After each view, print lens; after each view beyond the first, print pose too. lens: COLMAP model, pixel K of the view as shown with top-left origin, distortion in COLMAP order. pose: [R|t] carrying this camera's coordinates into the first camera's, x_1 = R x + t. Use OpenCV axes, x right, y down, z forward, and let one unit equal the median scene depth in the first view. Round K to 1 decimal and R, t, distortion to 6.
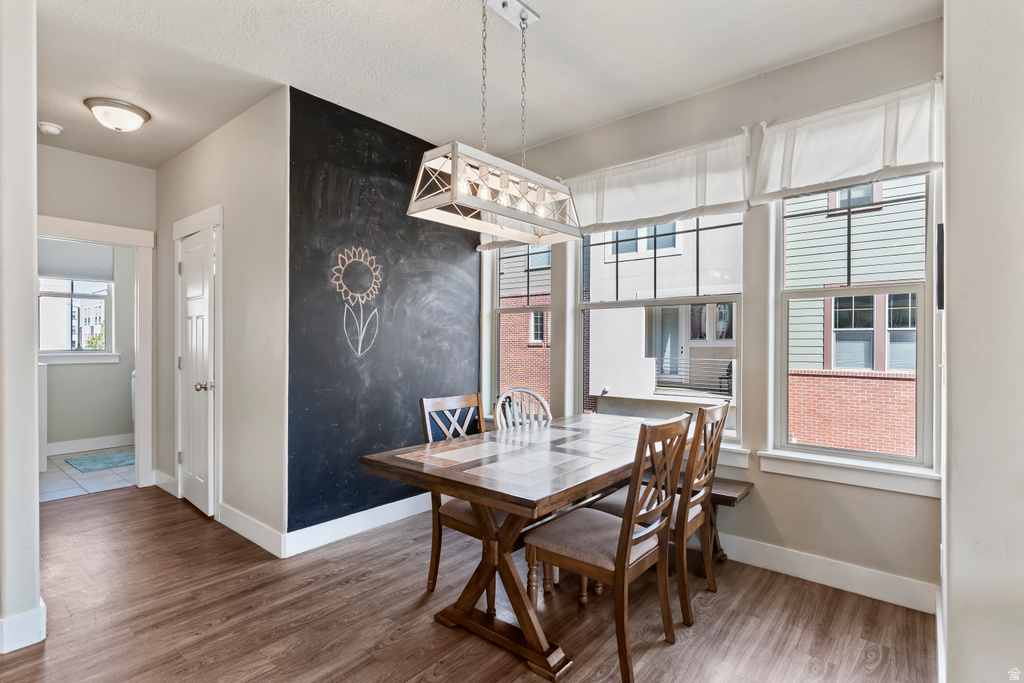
lens RADIAL K [[495.2, 0, 506.4], [0, 495.2, 344.2], [0, 0, 1]] dist [0.000035, 0.000231]
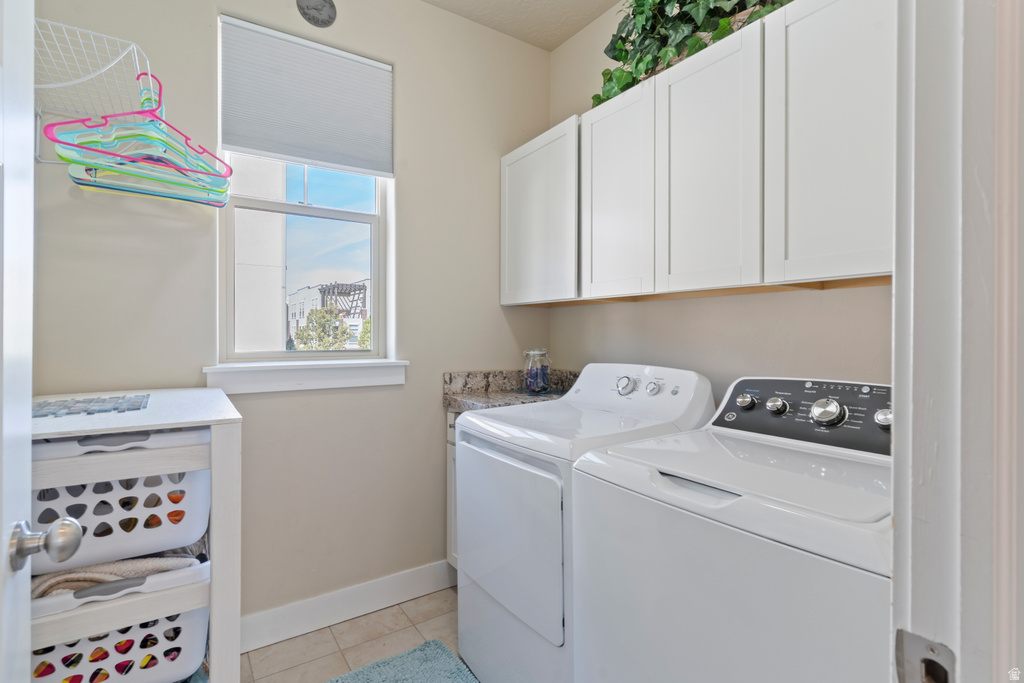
lens RADIAL K [[488.6, 0, 512.0], [0, 488.6, 341.5], [0, 0, 1]] dist [0.002762, 0.000428]
pose [[0.960784, 0.001461, -0.277292, -0.591320], [0.002297, 0.999910, 0.013226, -0.001420], [0.277287, -0.013345, 0.960695, 0.650477]]
